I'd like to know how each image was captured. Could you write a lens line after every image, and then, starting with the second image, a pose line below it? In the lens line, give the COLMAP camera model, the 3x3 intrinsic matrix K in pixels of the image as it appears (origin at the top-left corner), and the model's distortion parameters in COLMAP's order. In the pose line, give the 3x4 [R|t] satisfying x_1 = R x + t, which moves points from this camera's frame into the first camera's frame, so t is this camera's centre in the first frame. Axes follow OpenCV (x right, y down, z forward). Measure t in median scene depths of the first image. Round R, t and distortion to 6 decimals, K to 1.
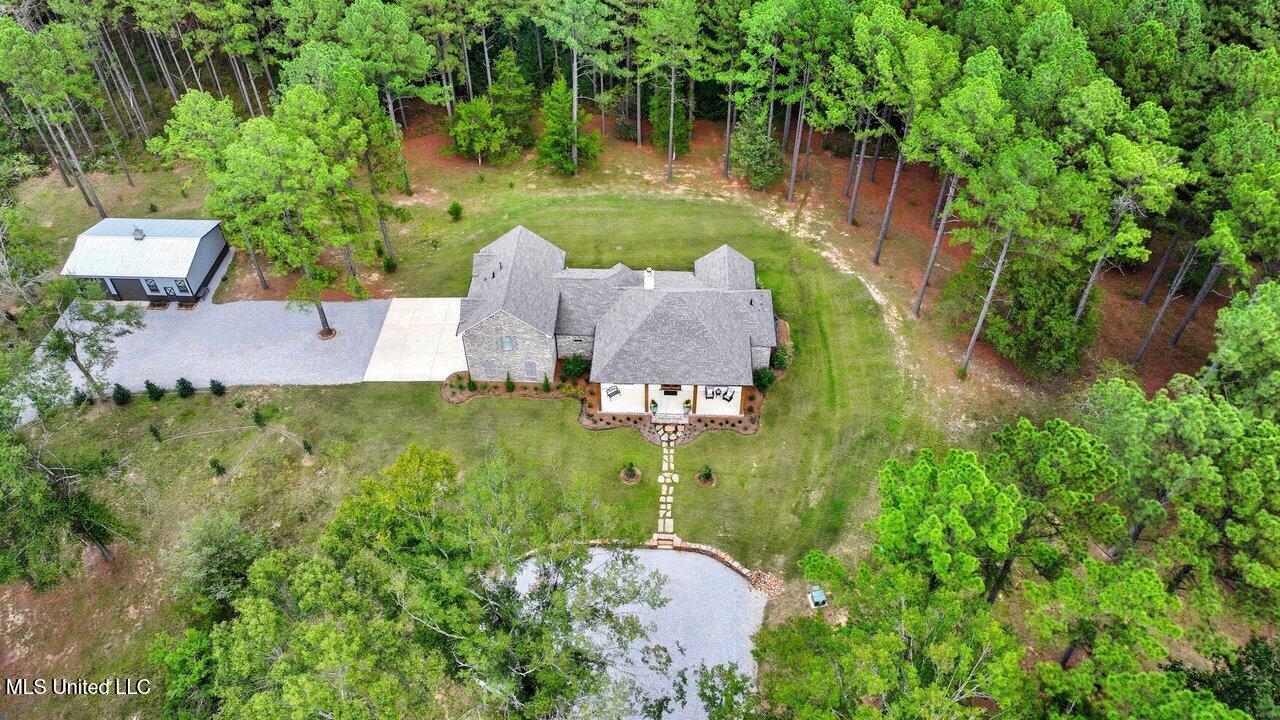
lens RADIAL K [[895.5, 0, 646.4], [0, 895.5, 359.7], [0, 0, 1]] dist [0.005386, -0.003329]
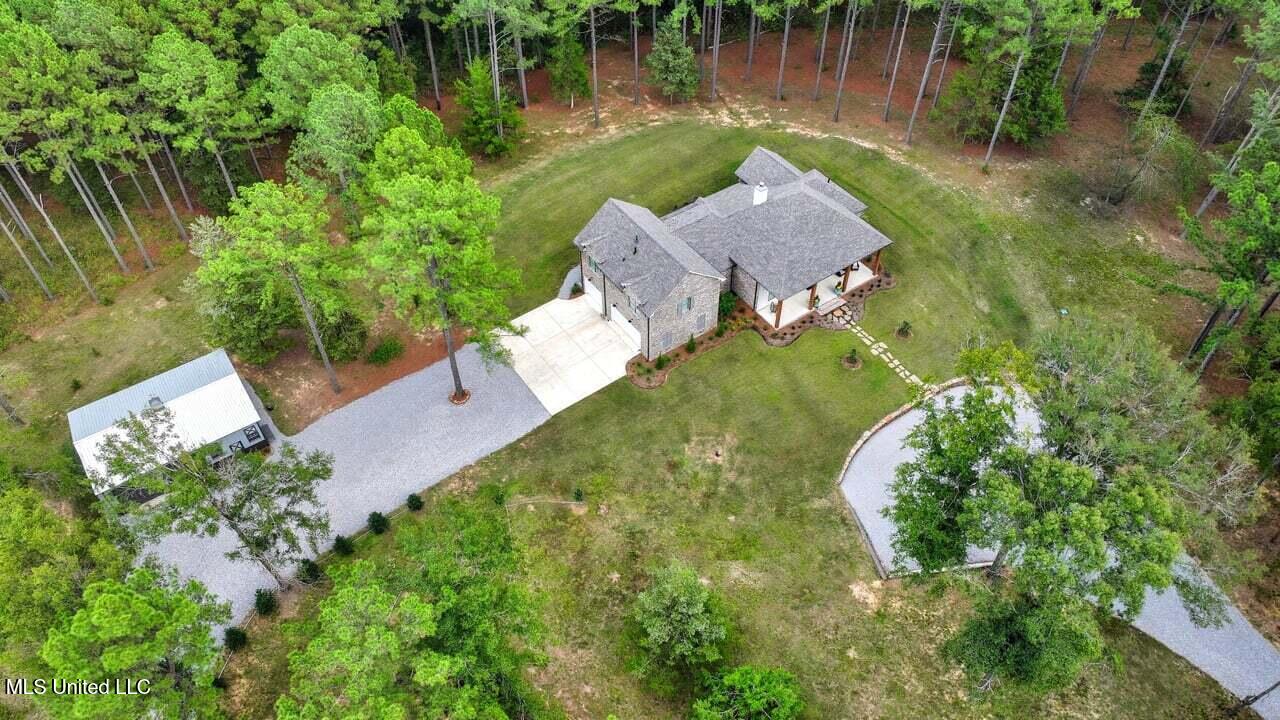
lens RADIAL K [[895.5, 0, 646.4], [0, 895.5, 359.7], [0, 0, 1]] dist [0.005386, -0.003329]
pose [[0.799339, -0.446343, 0.402288, -0.582943], [0.420559, 0.893755, 0.155988, -0.130433], [-0.429171, 0.044499, 0.902126, 0.122162]]
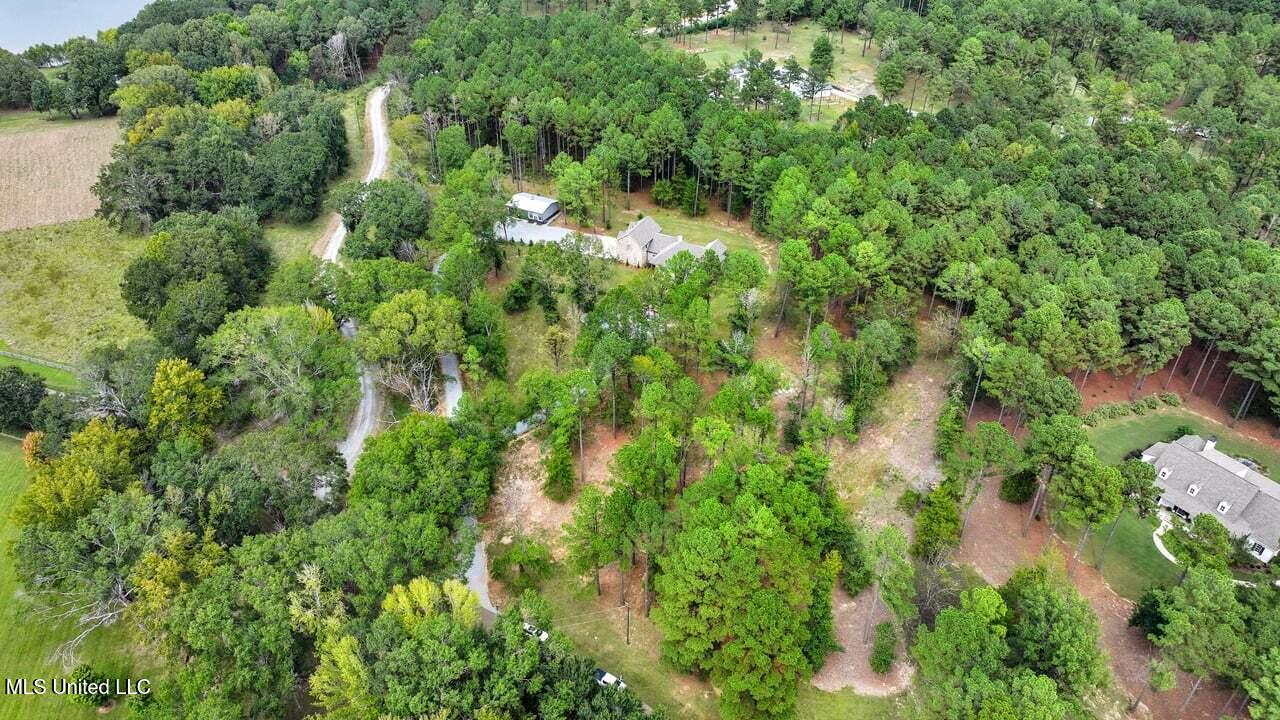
lens RADIAL K [[895.5, 0, 646.4], [0, 895.5, 359.7], [0, 0, 1]] dist [0.005386, -0.003329]
pose [[0.907828, 0.248727, -0.337613, 0.948231], [-0.299509, 0.948087, -0.106893, 0.605369], [0.293499, 0.198158, 0.935196, -1.620447]]
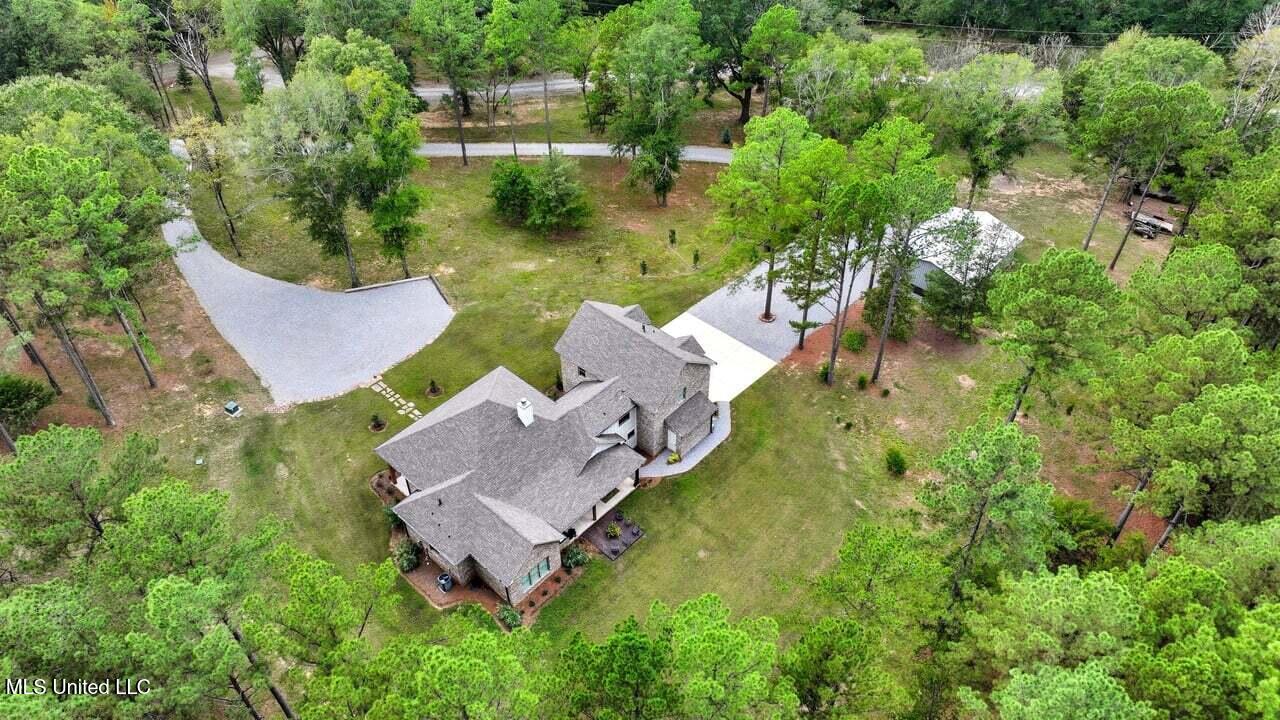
lens RADIAL K [[895.5, 0, 646.4], [0, 895.5, 359.7], [0, 0, 1]] dist [0.005386, -0.003329]
pose [[-0.646405, 0.518046, -0.560169, 0.386561], [-0.527313, 0.227304, 0.818703, -0.868331], [0.551455, 0.824597, 0.126242, 0.875679]]
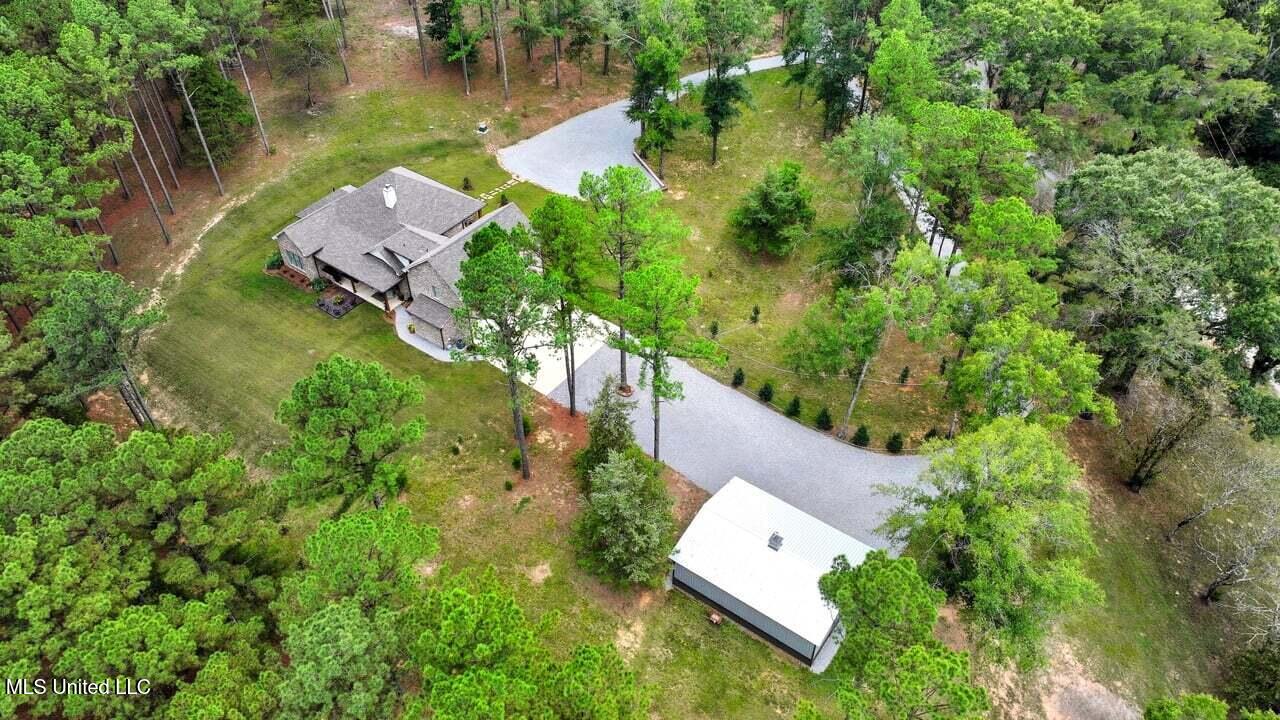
lens RADIAL K [[895.5, 0, 646.4], [0, 895.5, 359.7], [0, 0, 1]] dist [0.005386, -0.003329]
pose [[-0.832293, -0.376270, 0.407073, -0.803122], [0.382241, 0.142287, 0.913042, -0.963191], [-0.401472, 0.915519, 0.025401, 0.991582]]
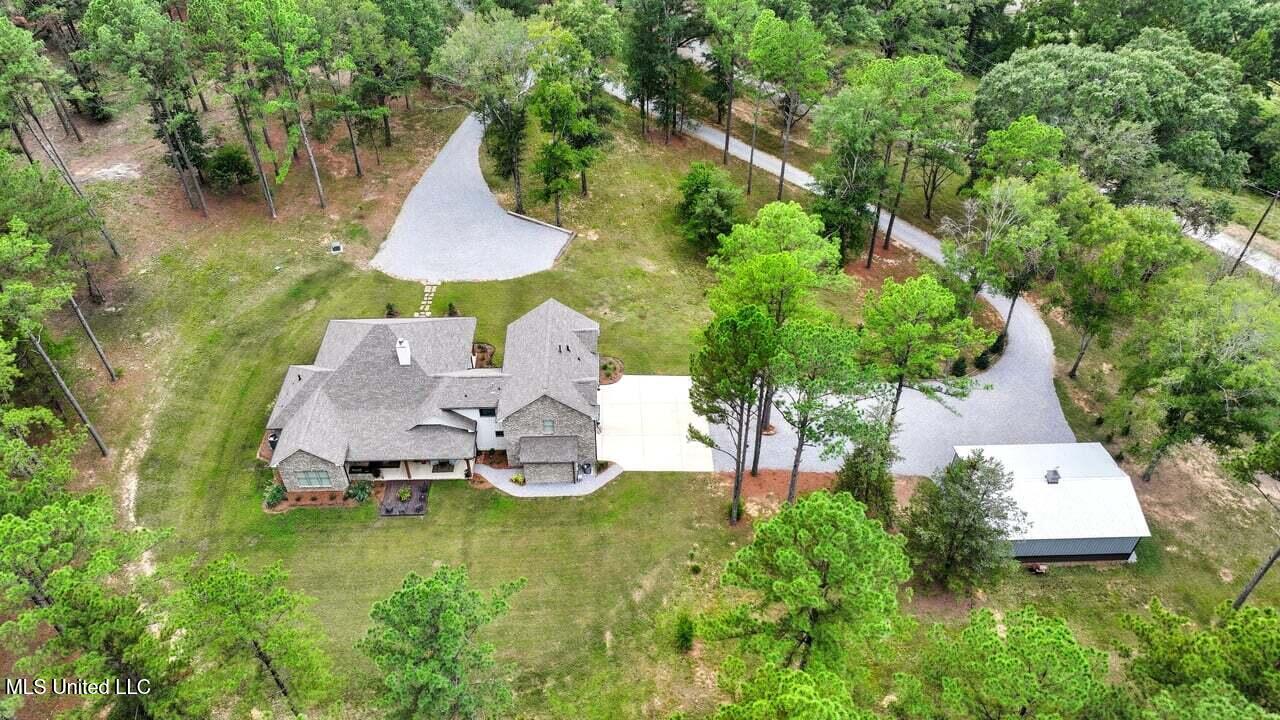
lens RADIAL K [[895.5, 0, 646.4], [0, 895.5, 359.7], [0, 0, 1]] dist [0.005386, -0.003329]
pose [[-0.997641, 0.042895, -0.053590, -0.195742], [-0.050862, 0.062347, 0.996758, -1.013155], [0.046097, 0.997132, -0.060018, 1.036548]]
